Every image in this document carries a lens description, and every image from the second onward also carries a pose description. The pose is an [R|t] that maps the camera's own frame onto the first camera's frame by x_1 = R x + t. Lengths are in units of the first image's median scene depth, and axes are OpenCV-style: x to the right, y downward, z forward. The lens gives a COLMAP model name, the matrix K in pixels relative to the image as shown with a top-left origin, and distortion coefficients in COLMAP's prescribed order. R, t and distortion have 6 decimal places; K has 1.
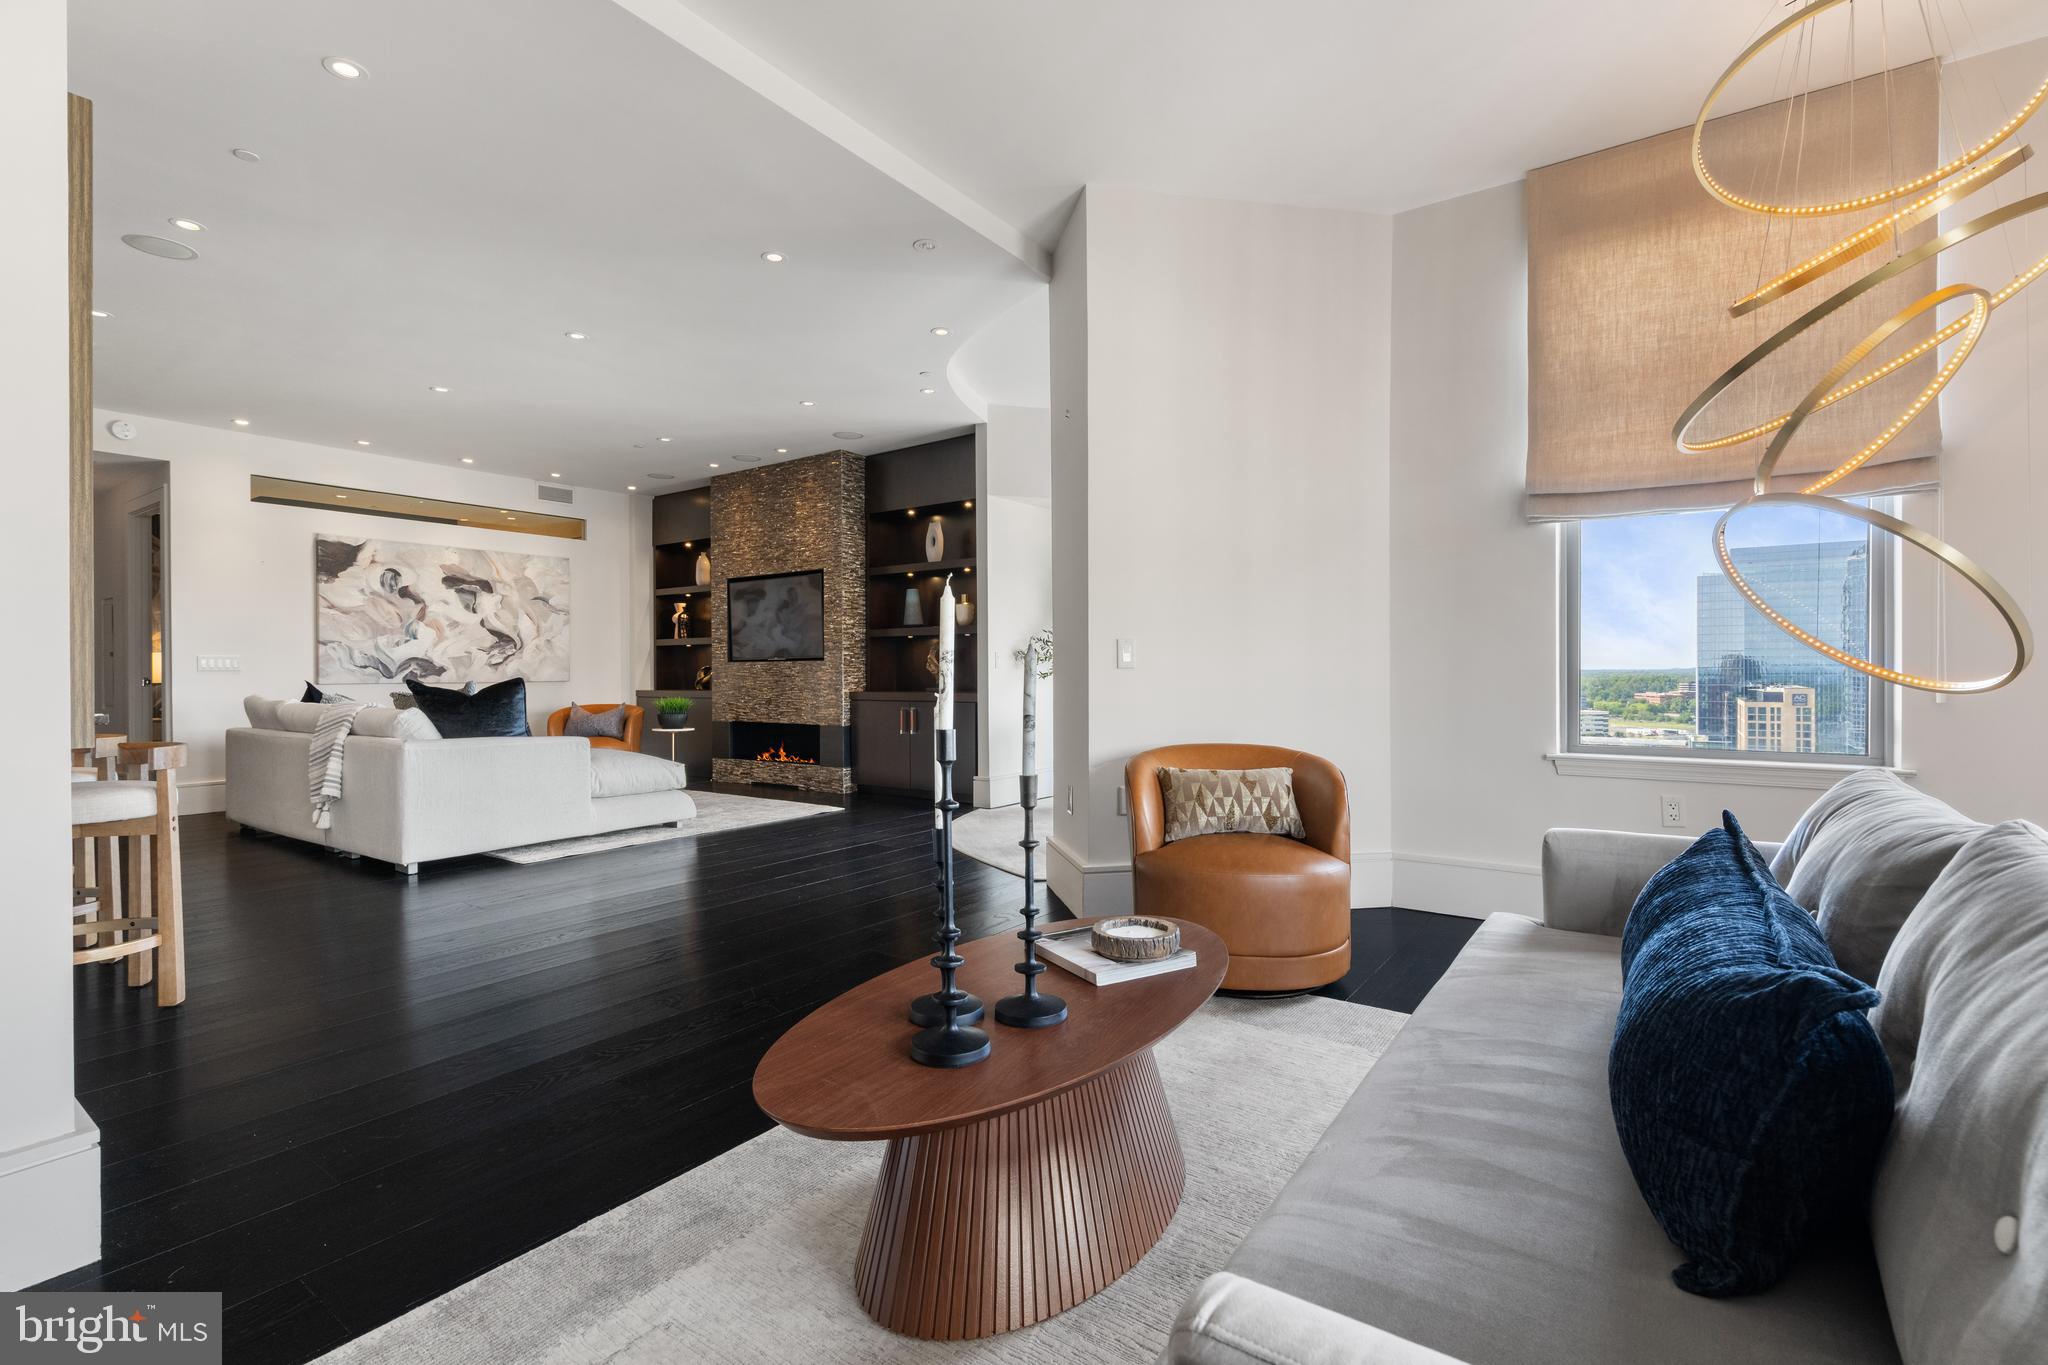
lens RADIAL K [[925.2, 0, 1016.2], [0, 925.2, 673.5], [0, 0, 1]] dist [-0.000544, 0.000324]
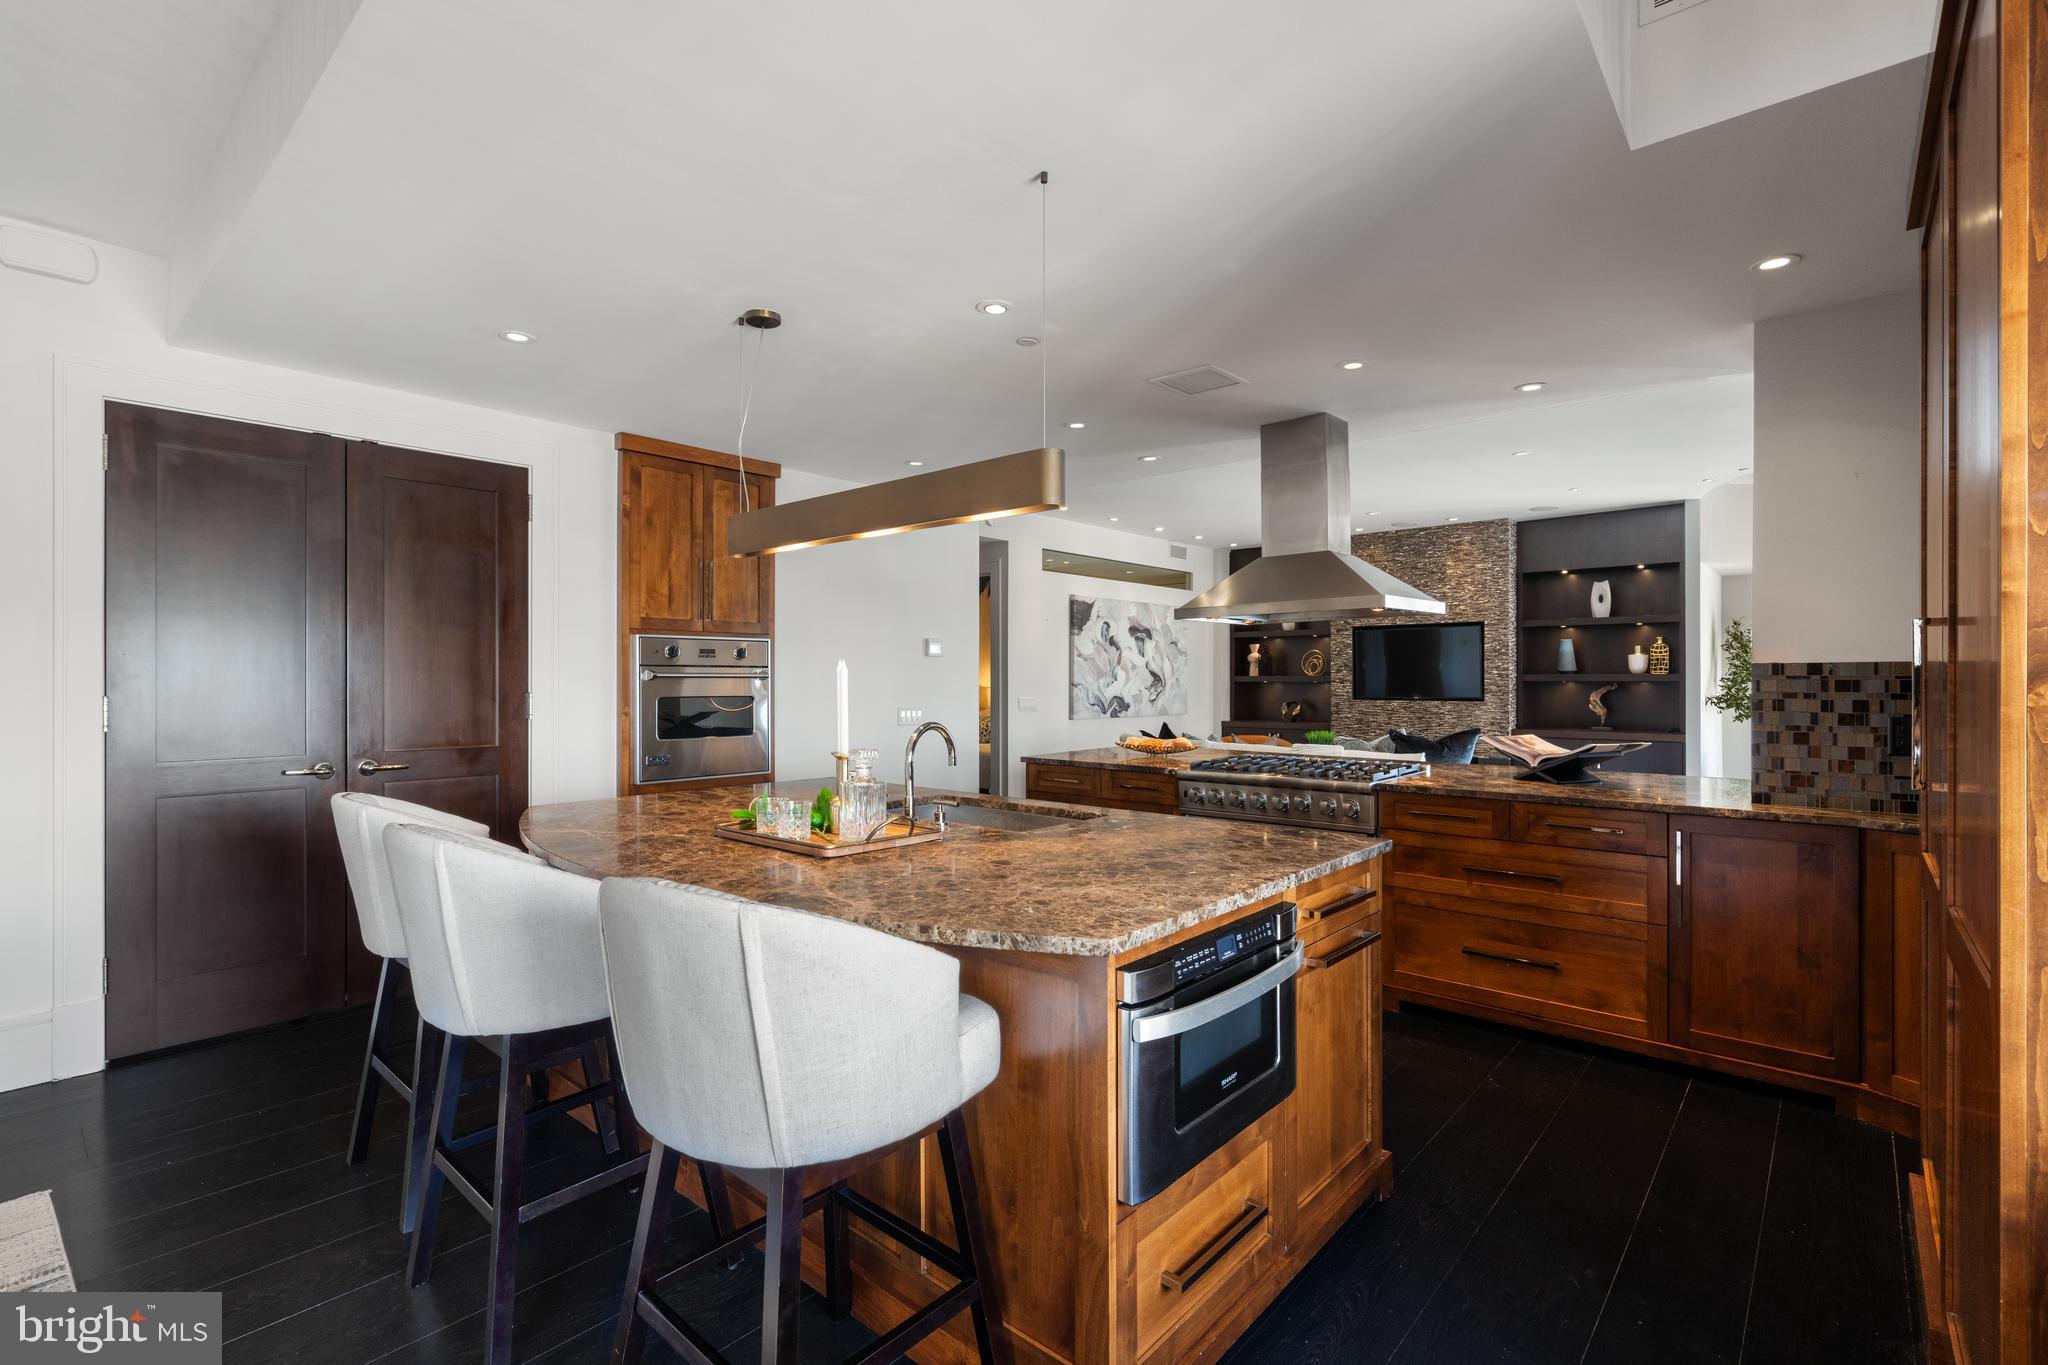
lens RADIAL K [[933.8, 0, 1025.4], [0, 933.8, 675.1], [0, 0, 1]] dist [-0.003059, 0.001193]
pose [[0.995102, 0.004320, -0.098759, -0.635247], [-0.005056, 0.999961, -0.007213, -0.034155], [0.098724, 0.007677, 0.995085, -0.198170]]
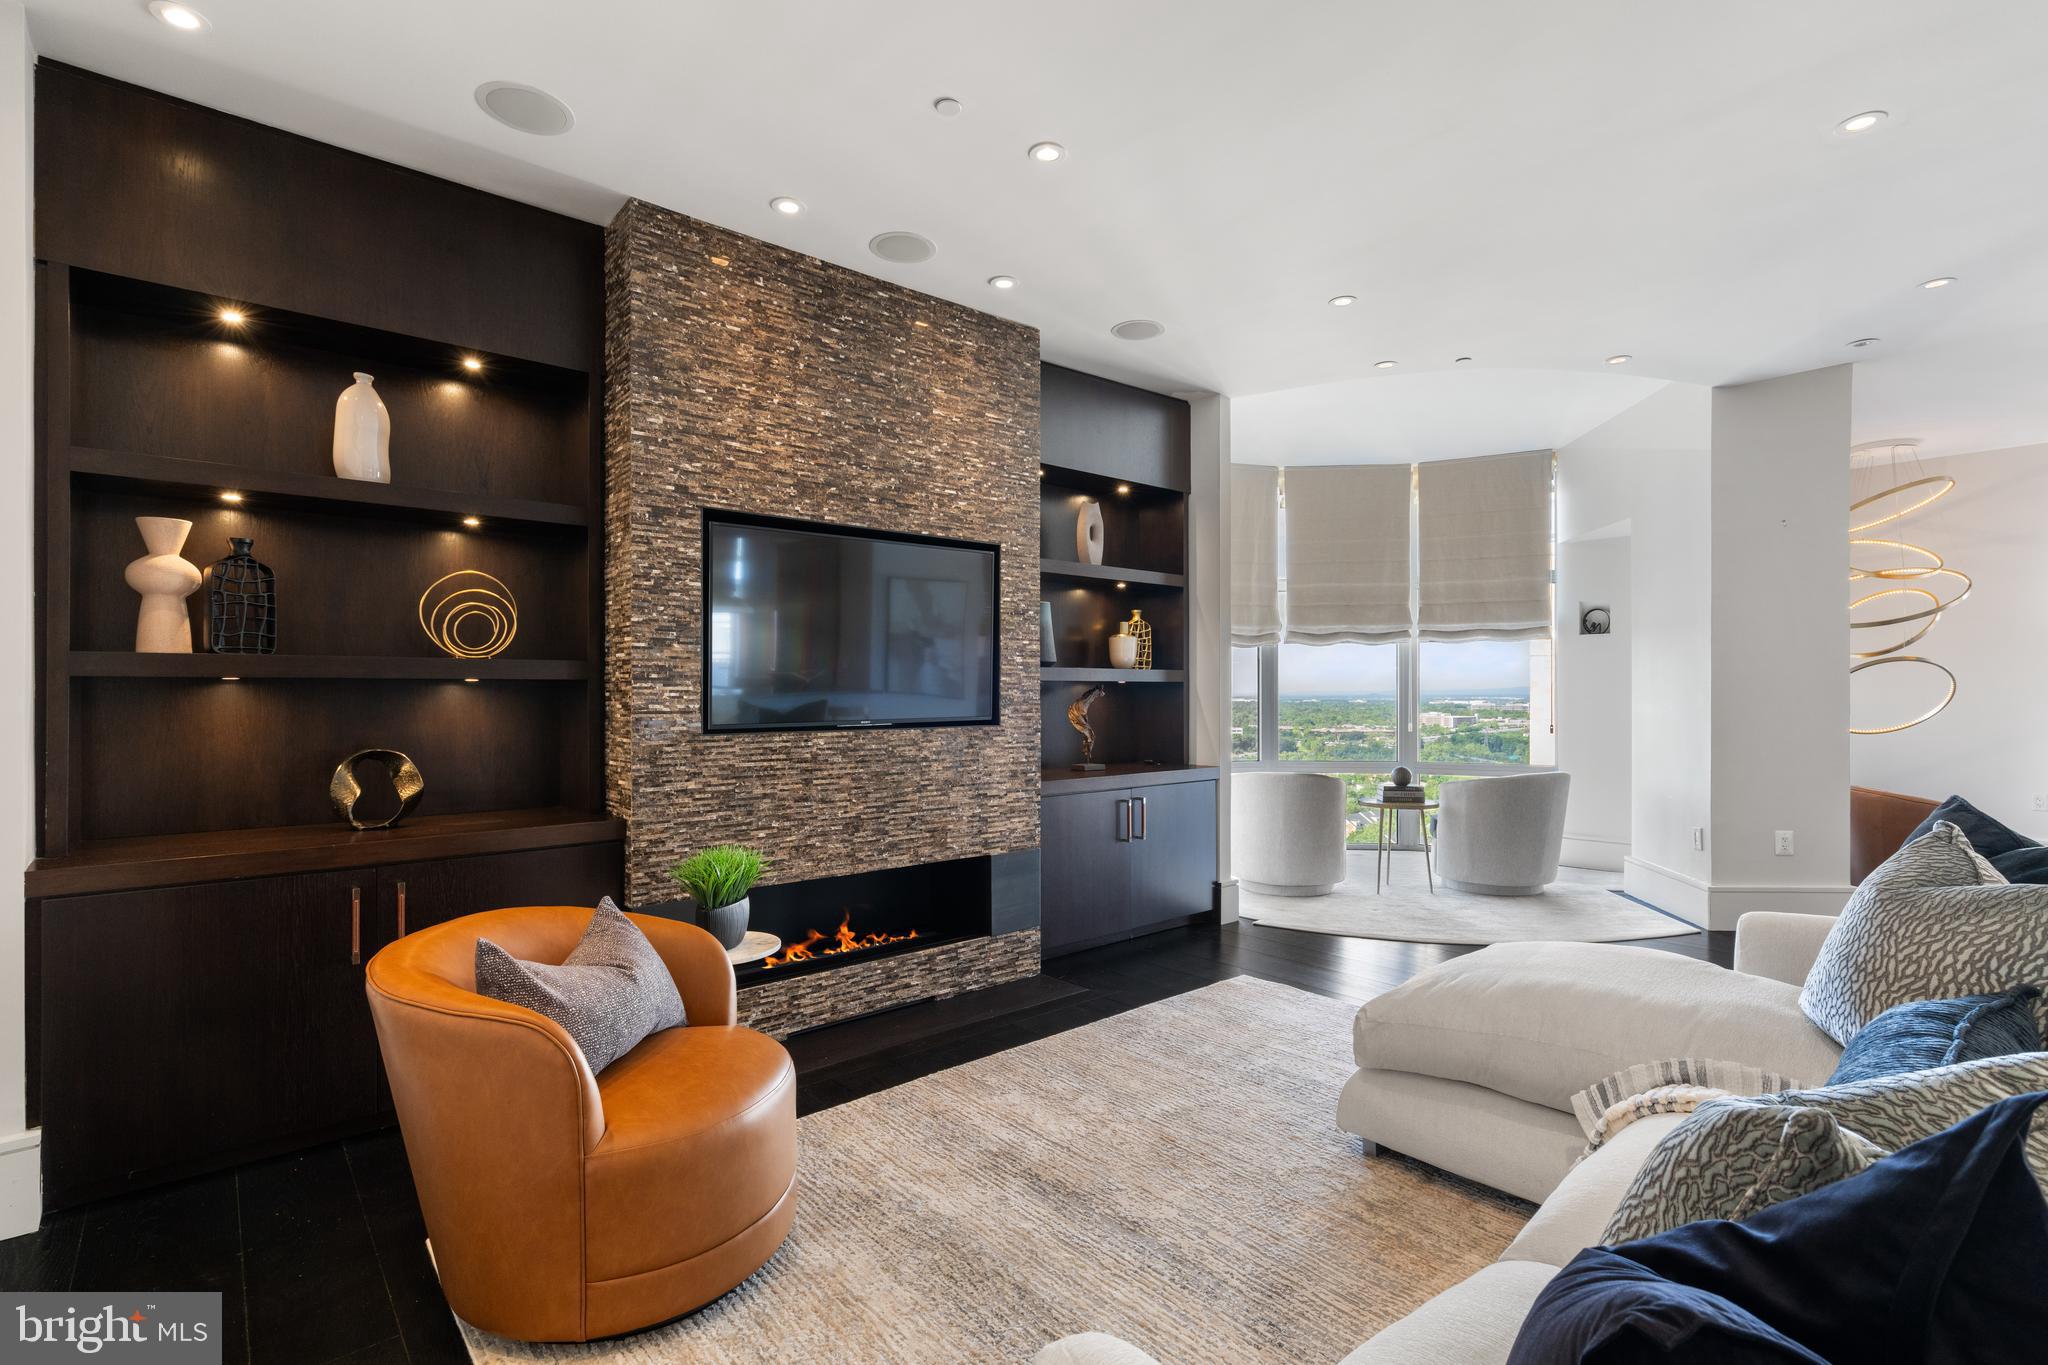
lens RADIAL K [[961.3, 0, 1026.1], [0, 961.3, 689.5], [0, 0, 1]] dist [-0.001258, 0.000659]
pose [[0.233348, 0.006779, 0.972370, -0.690442], [0.003488, 0.999963, -0.007808, -0.028490], [-0.972387, 0.005214, 0.233316, 0.832308]]
